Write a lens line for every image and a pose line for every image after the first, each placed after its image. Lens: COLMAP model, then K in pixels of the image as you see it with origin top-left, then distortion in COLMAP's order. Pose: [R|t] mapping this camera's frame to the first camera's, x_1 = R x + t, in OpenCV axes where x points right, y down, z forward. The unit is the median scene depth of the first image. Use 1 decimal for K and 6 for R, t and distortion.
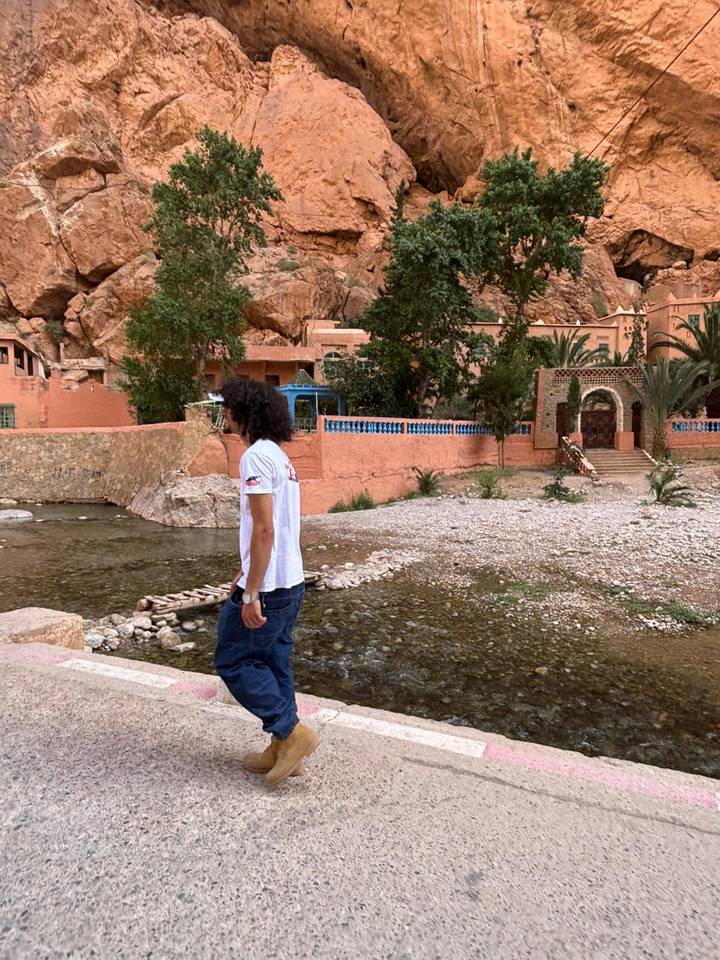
lens RADIAL K [[621.0, 0, 357.2], [0, 621.0, 478.2], [0, 0, 1]] dist [-0.028322, 0.018528]
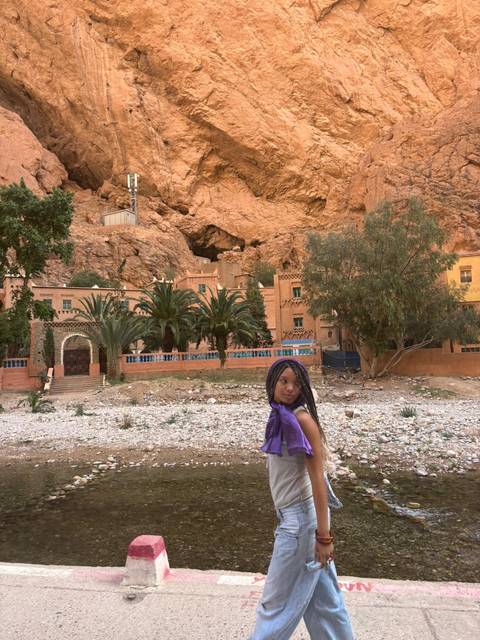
lens RADIAL K [[490.0, 0, 237.3], [0, 490.0, 315.3], [0, 0, 1]] dist [0.043064, -0.041945]
pose [[0.960882, -0.000909, 0.276957, 0.177450], [0.047290, 0.985848, -0.160832, 0.008036], [-0.272891, 0.167638, 0.947327, -0.103105]]
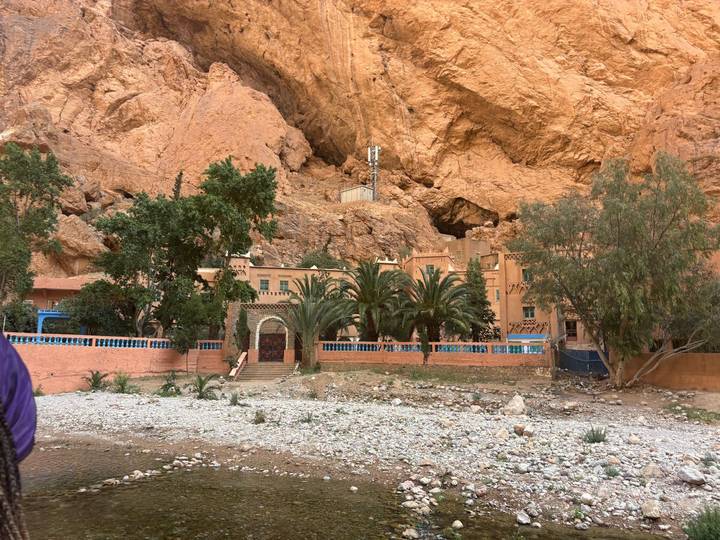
lens RADIAL K [[551.2, 0, 354.2], [0, 551.2, 263.1], [0, 0, 1]] dist [0.043064, -0.041945]
pose [[0.999523, 0.022786, -0.020850, 0.248080], [-0.027005, 0.972339, -0.232007, 0.008128], [0.014987, 0.232460, 0.972491, -0.100981]]
